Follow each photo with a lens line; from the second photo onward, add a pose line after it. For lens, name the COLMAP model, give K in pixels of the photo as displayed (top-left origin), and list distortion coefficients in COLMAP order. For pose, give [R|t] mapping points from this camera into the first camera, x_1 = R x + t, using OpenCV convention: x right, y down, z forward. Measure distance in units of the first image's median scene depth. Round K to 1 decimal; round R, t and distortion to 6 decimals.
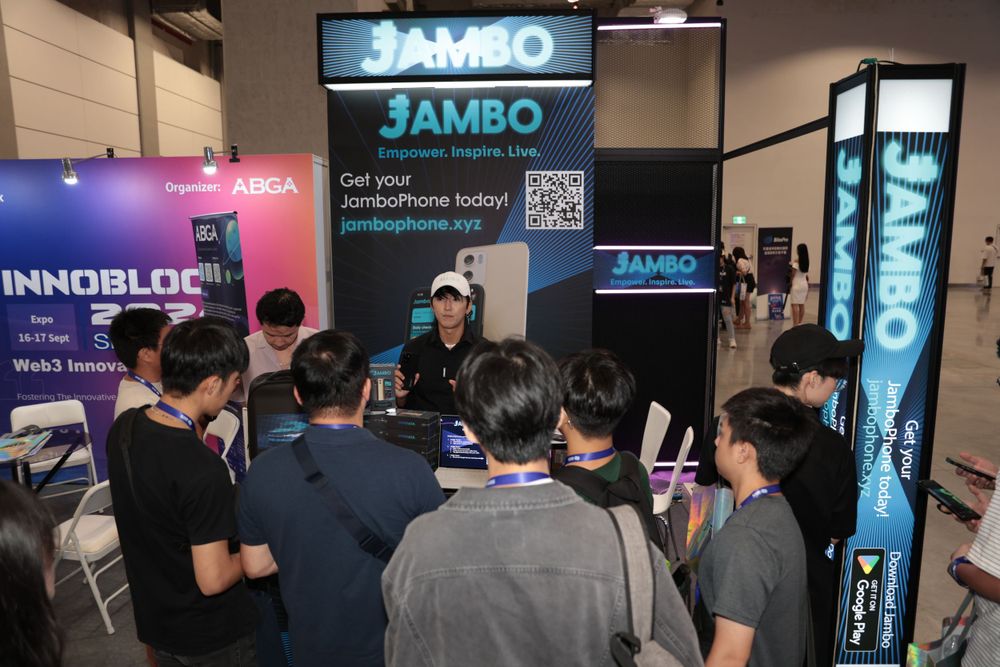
lens RADIAL K [[658.0, 0, 496.3], [0, 658.0, 304.9], [0, 0, 1]] dist [-0.047415, 0.027749]
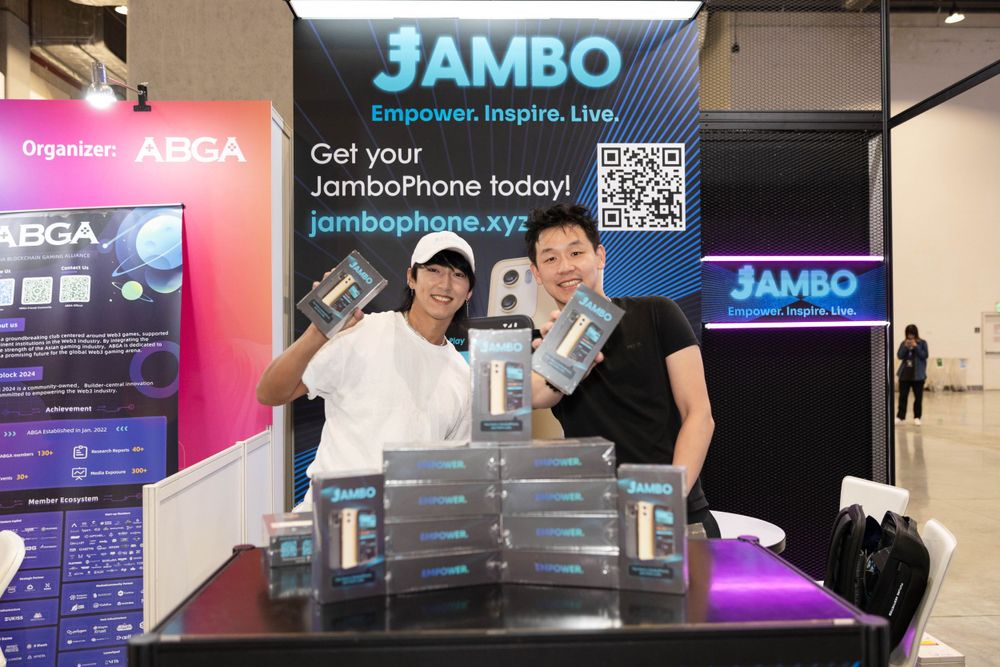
lens RADIAL K [[775.3, 0, 493.5], [0, 775.3, 320.0], [0, 0, 1]] dist [0.019255, -0.017343]
pose [[0.997955, -0.000477, 0.063917, -0.108992], [0.009475, 0.990030, -0.140539, 0.080838], [-0.063212, 0.140857, 0.988010, 0.260777]]
